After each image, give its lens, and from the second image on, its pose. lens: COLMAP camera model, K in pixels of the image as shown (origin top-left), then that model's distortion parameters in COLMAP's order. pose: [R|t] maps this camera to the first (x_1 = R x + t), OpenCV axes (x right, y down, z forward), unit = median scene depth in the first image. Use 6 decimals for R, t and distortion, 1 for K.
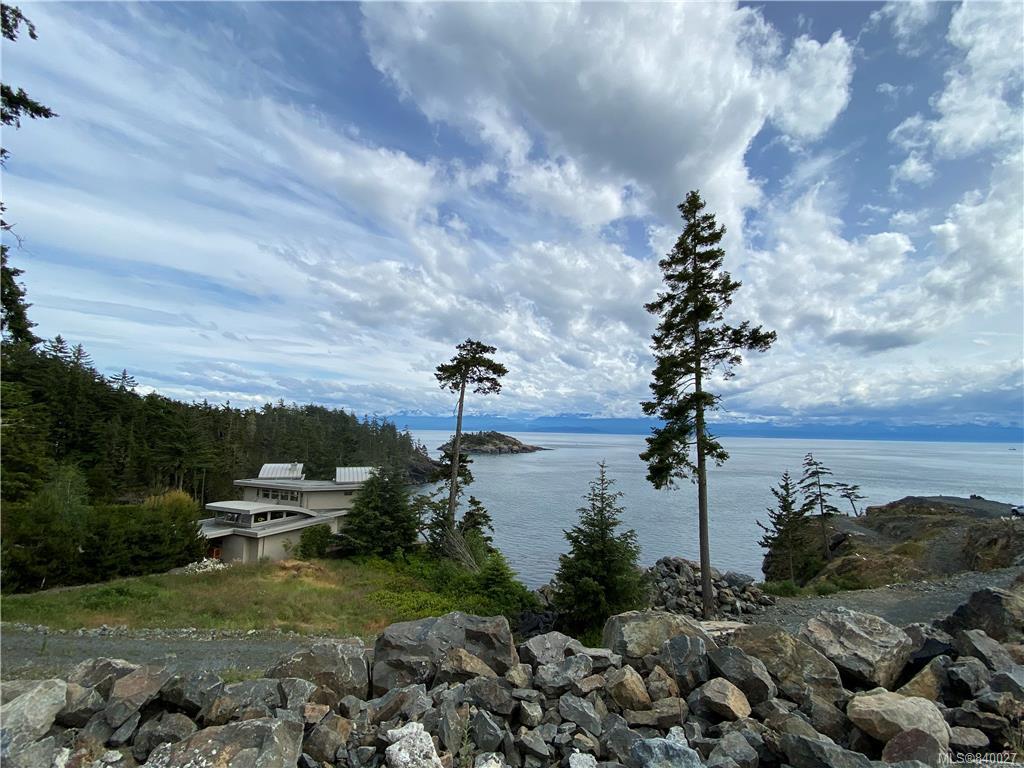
lens RADIAL K [[456.4, 0, 506.8], [0, 456.4, 383.4], [0, 0, 1]] dist [0.036311, -0.042060]
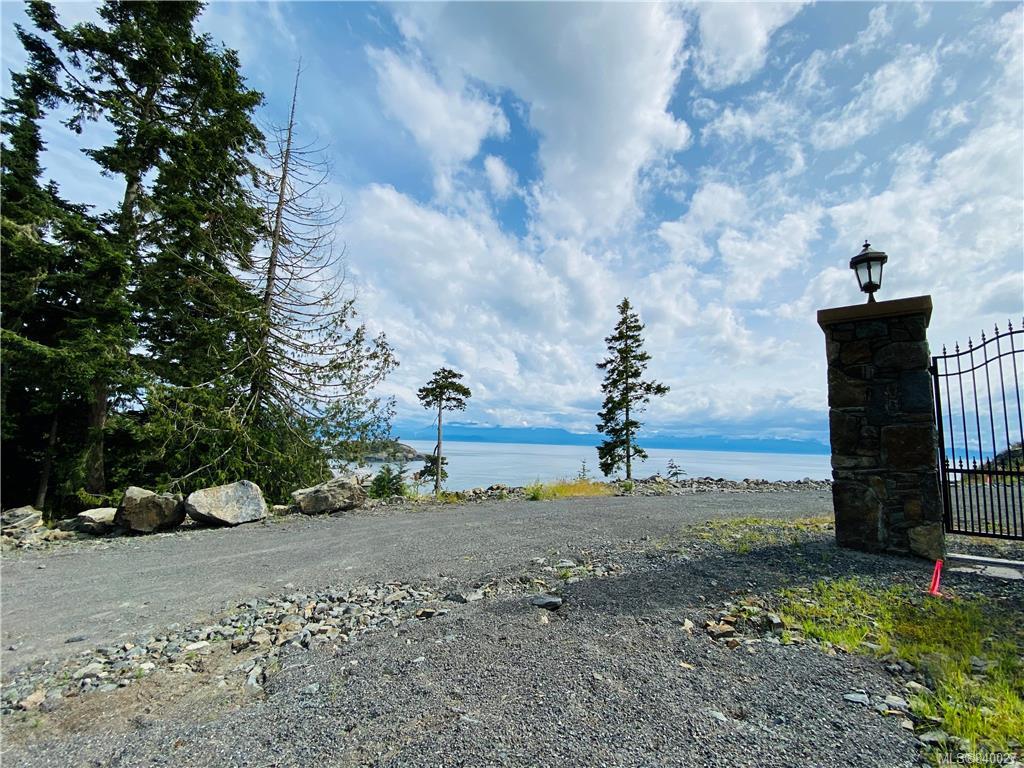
lens RADIAL K [[500.1, 0, 475.3], [0, 500.1, 382.9], [0, 0, 1]] dist [0.000633, -0.000028]
pose [[0.972923, 0.036185, 0.228279, -0.672626], [-0.035869, 0.999341, -0.005533, -0.104665], [-0.228329, -0.002805, 0.973580, -0.814070]]
